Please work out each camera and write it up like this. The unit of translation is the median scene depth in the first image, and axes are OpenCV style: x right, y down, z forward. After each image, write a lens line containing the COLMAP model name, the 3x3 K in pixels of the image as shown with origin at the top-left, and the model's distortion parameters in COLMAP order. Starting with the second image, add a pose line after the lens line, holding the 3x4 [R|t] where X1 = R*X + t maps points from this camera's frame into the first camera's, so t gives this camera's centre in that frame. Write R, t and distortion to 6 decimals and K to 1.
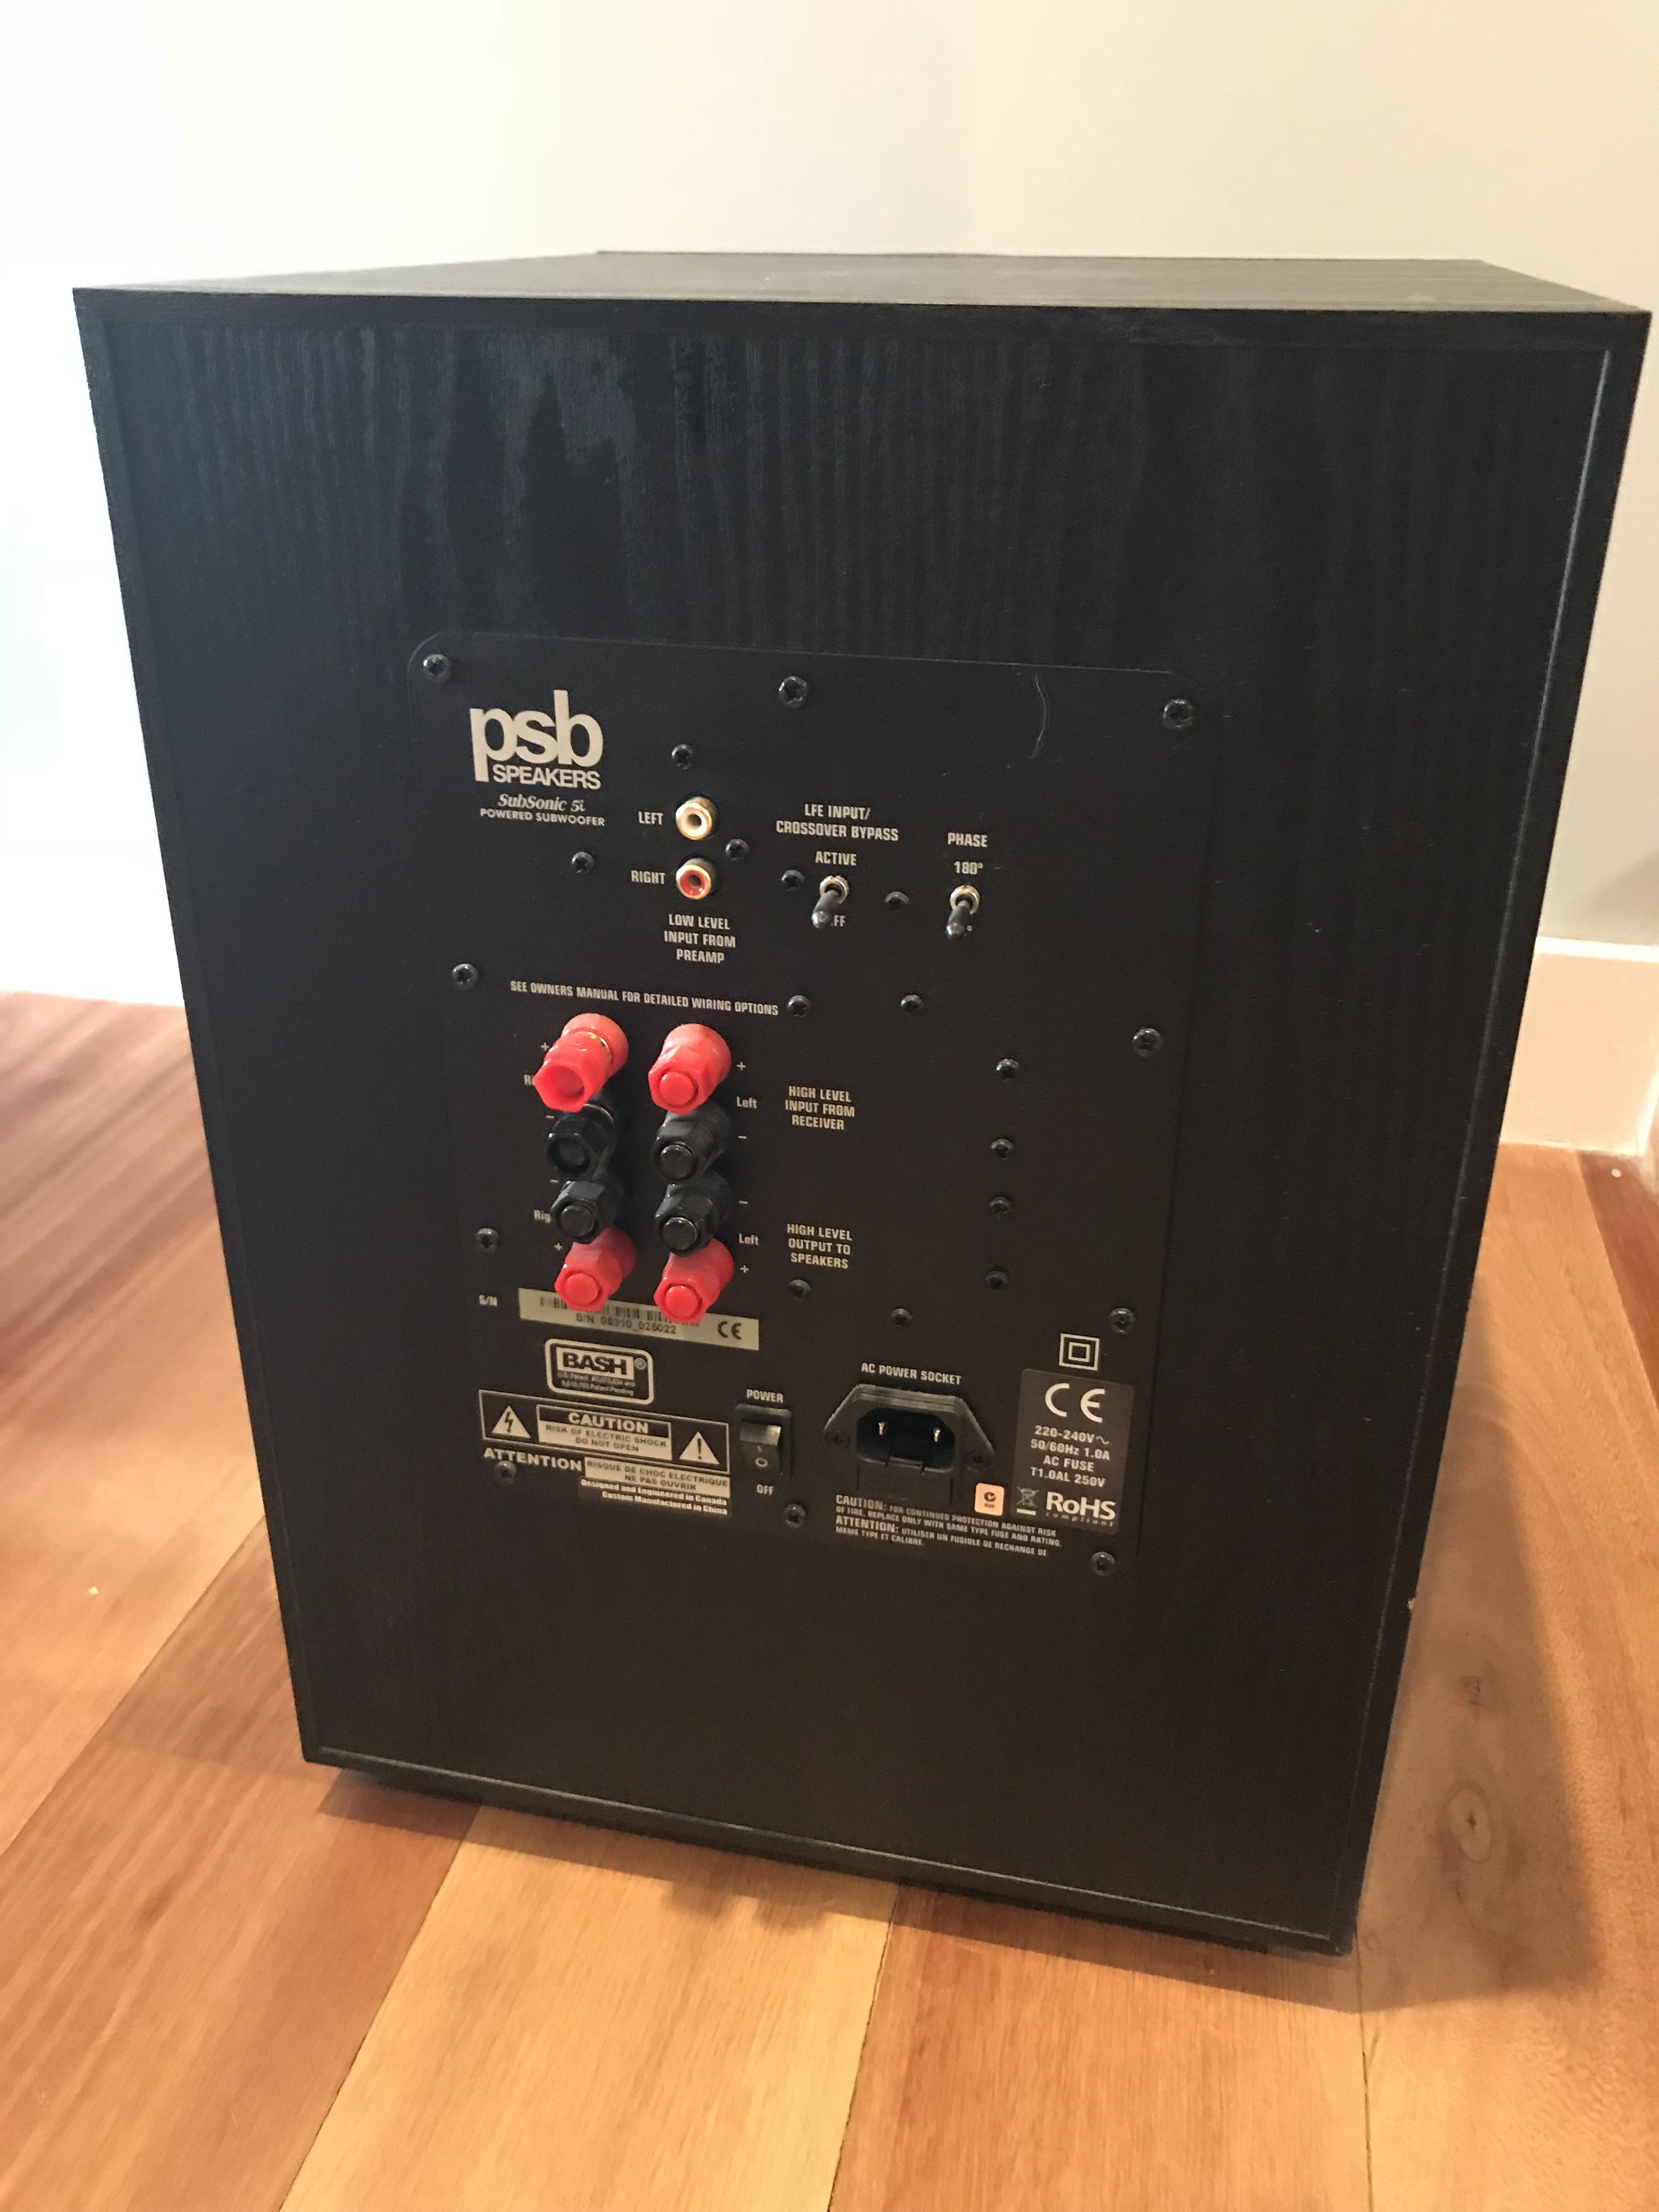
lens RADIAL K [[1847.2, 0, 820.8], [0, 1847.2, 1112.0], [0, 0, 1]] dist [-0.000118, -0.005970]
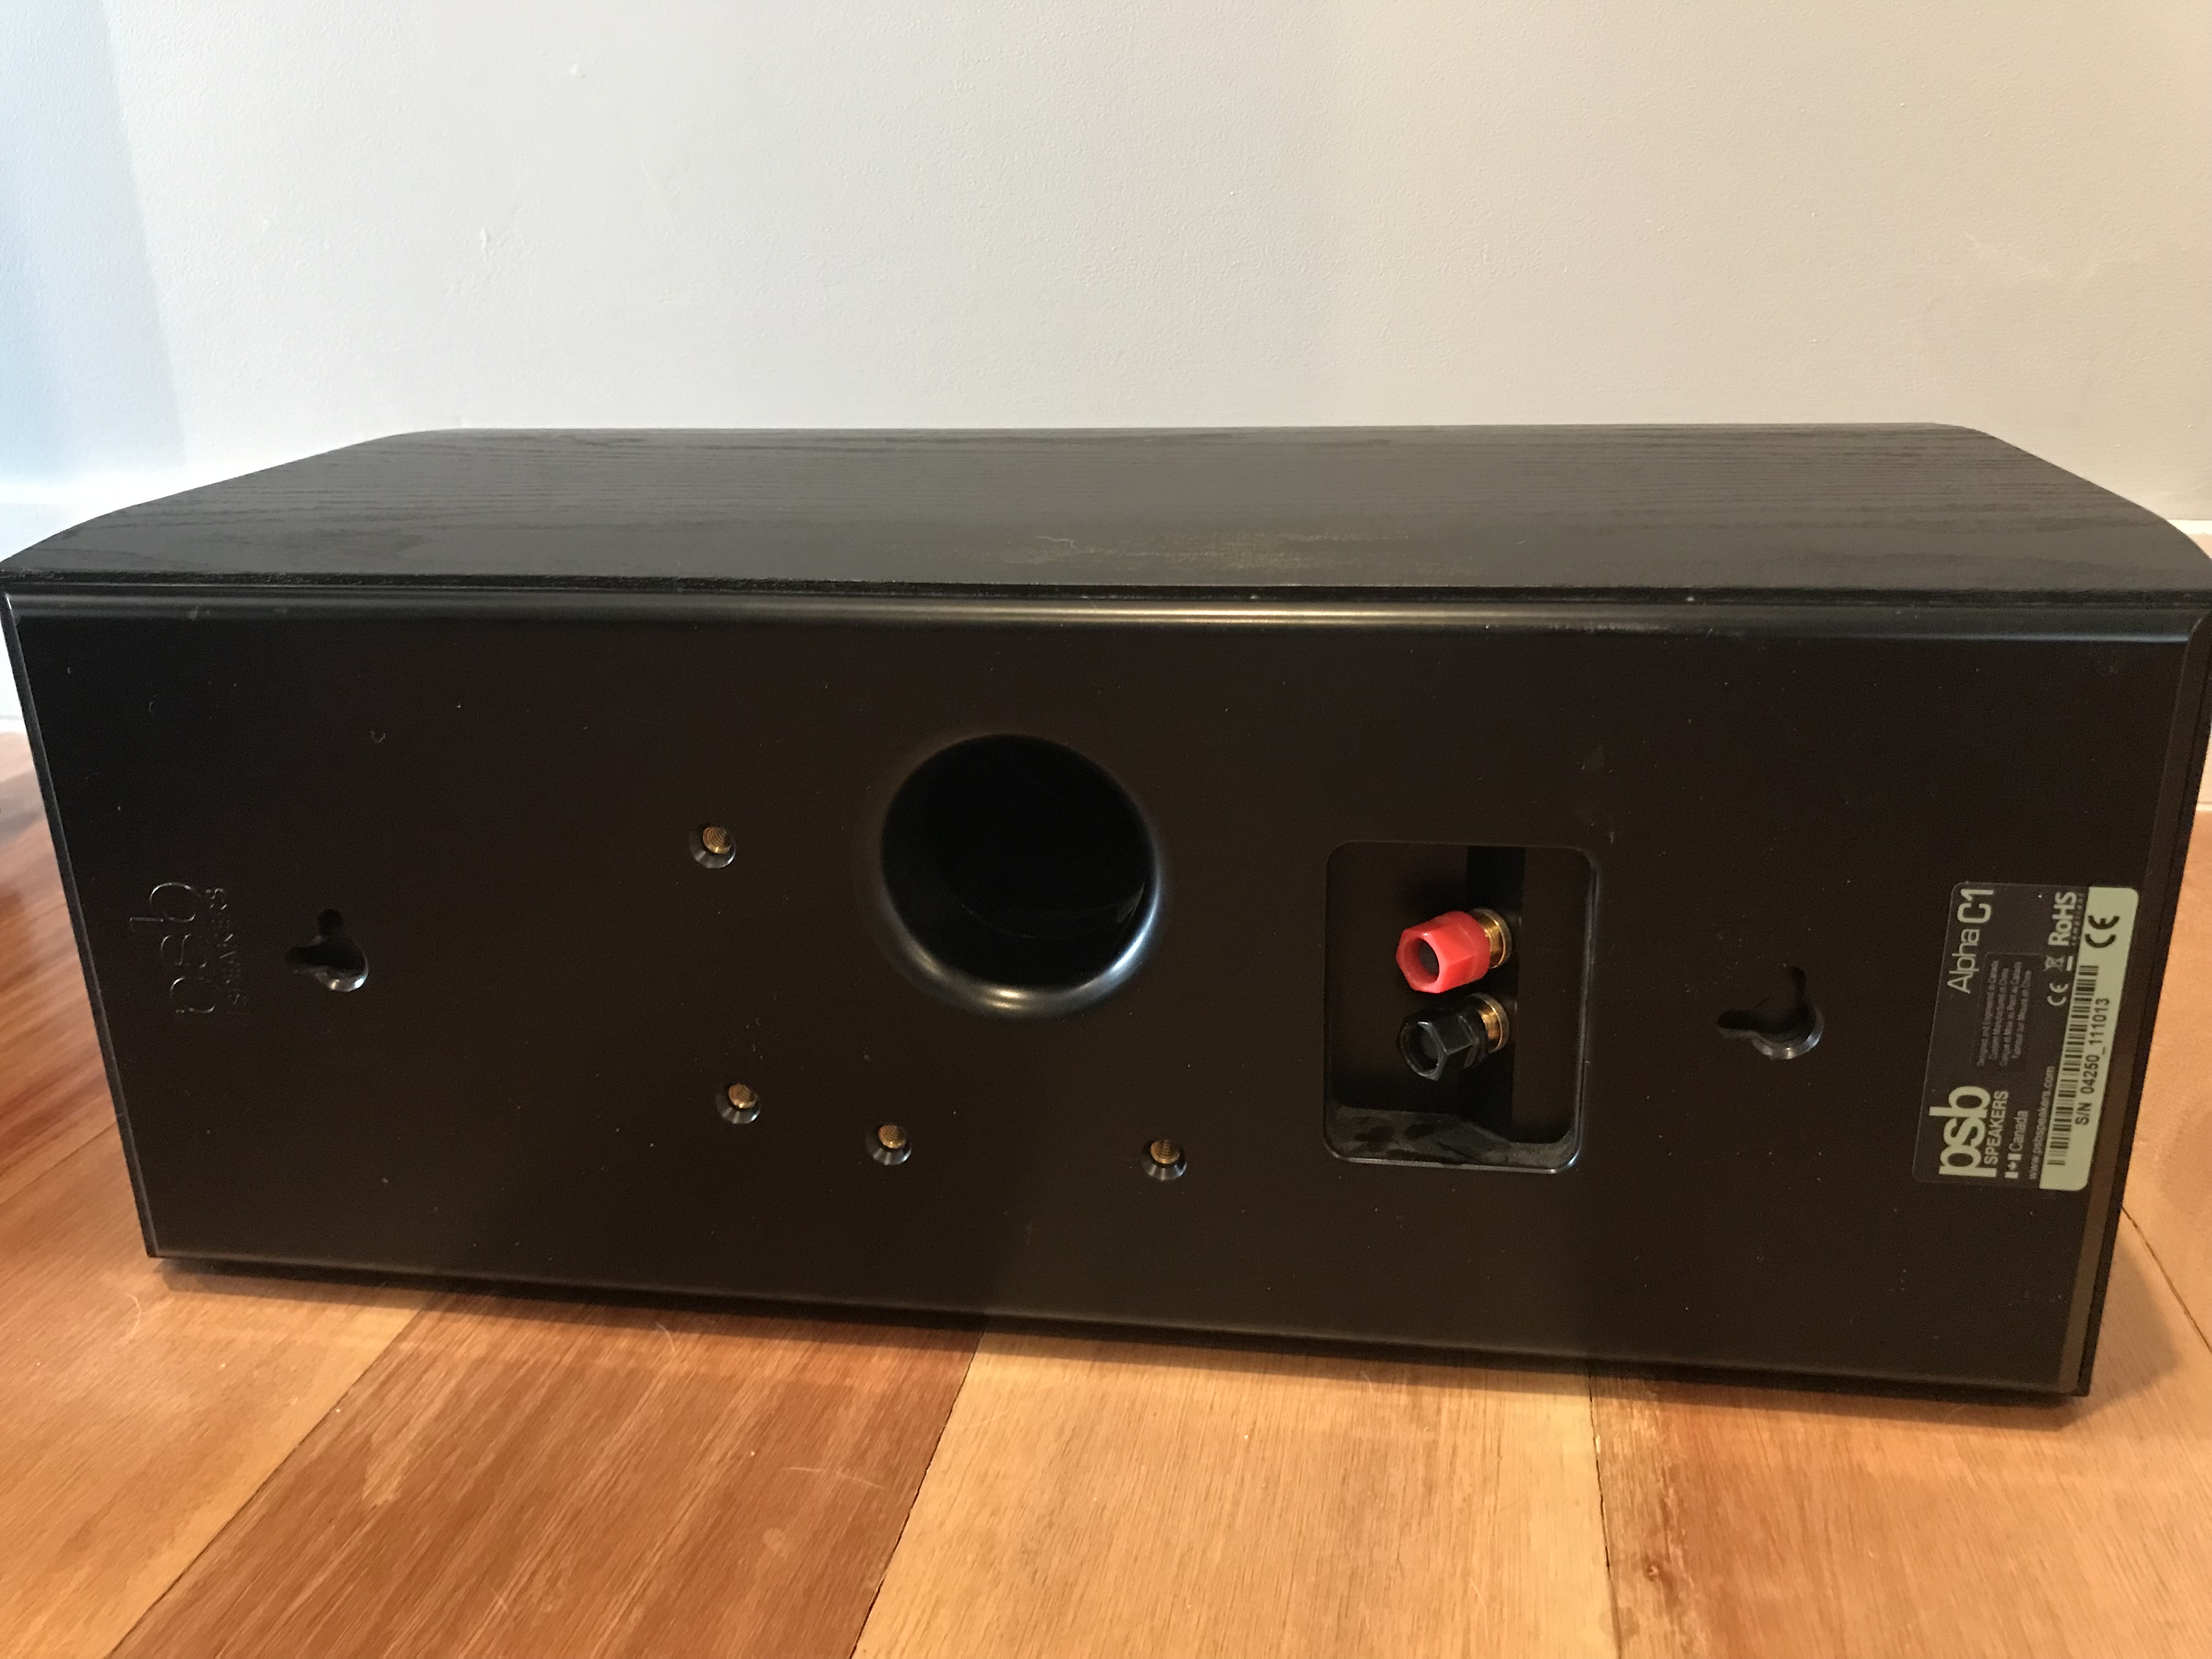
lens RADIAL K [[1847.2, 0, 1104.8], [0, 1847.2, 831.8], [0, 0, 1]] dist [-0.000118, -0.005970]
pose [[0.998978, -0.038559, 0.023574, -0.091872], [0.041014, 0.992576, -0.114500, 0.153766], [-0.018983, 0.115349, 0.993144, 0.478763]]
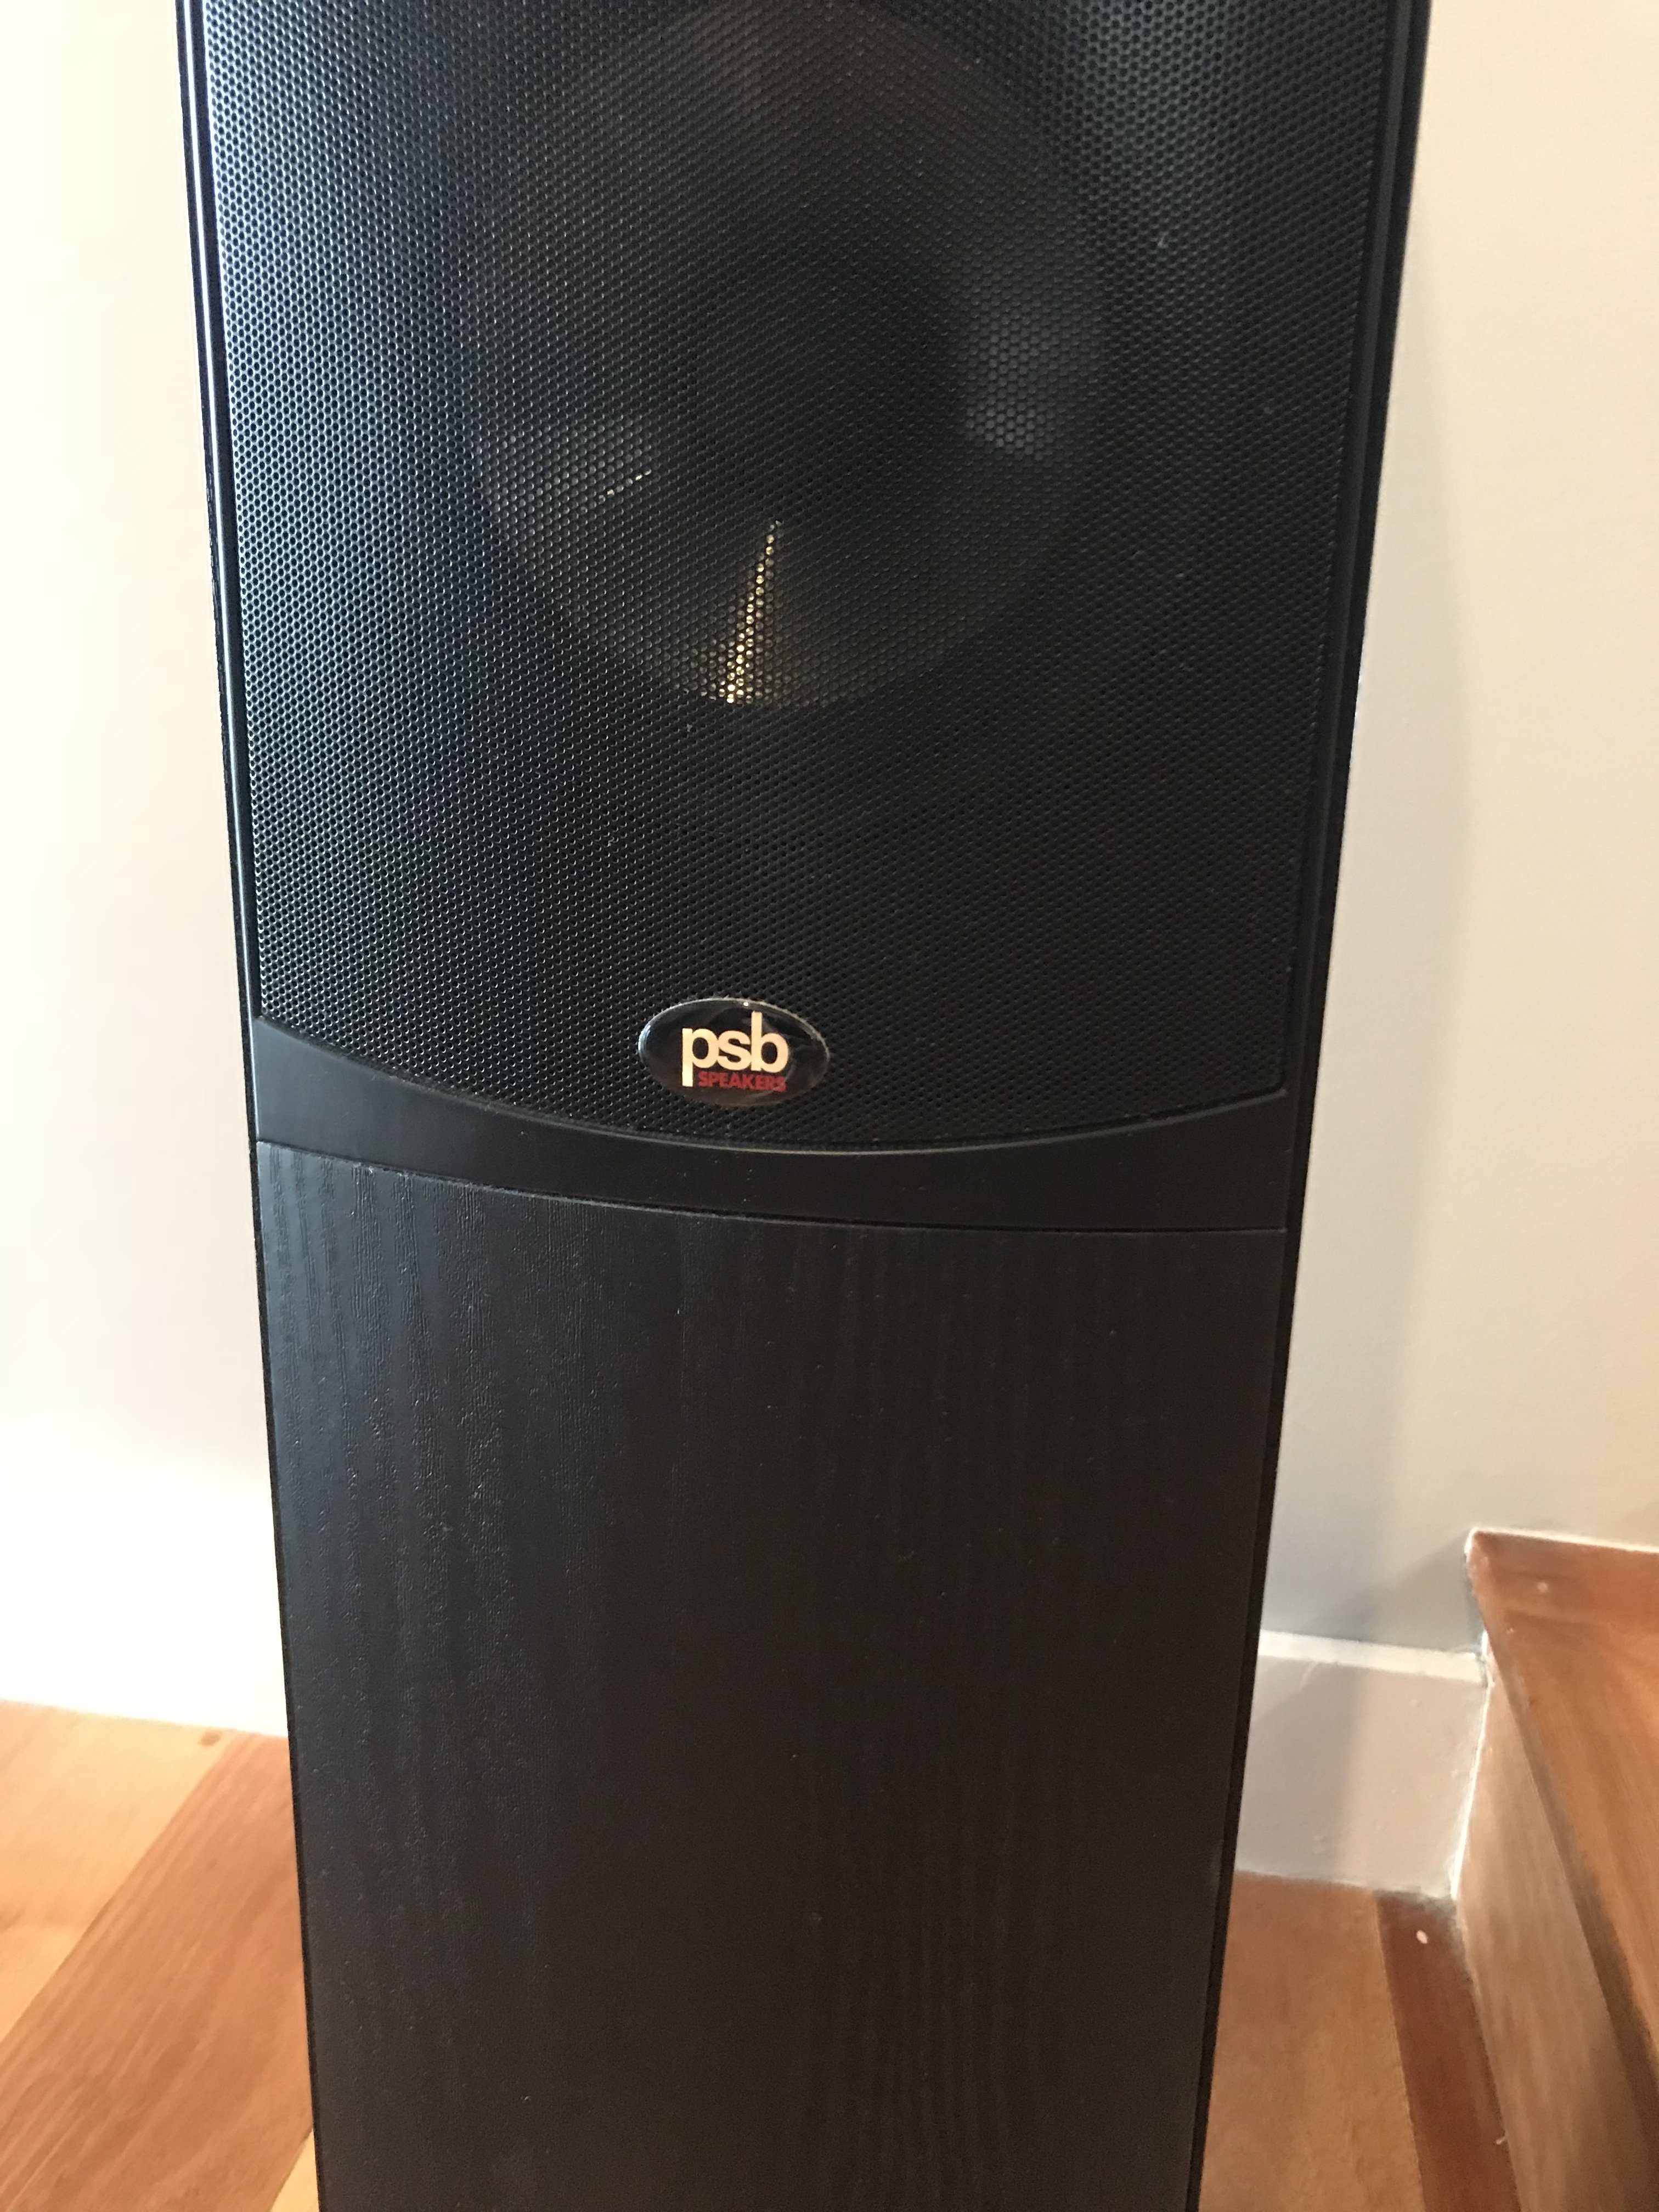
lens RADIAL K [[1847.2, 0, 838.2], [0, 1847.2, 1096.1], [0, 0, 1]] dist [-0.000118, -0.005970]
pose [[0.998441, -0.000973, 0.055800, 0.208335], [0.009700, 0.987655, -0.156341, -0.340021], [-0.054959, 0.156639, 0.986126, 0.247721]]
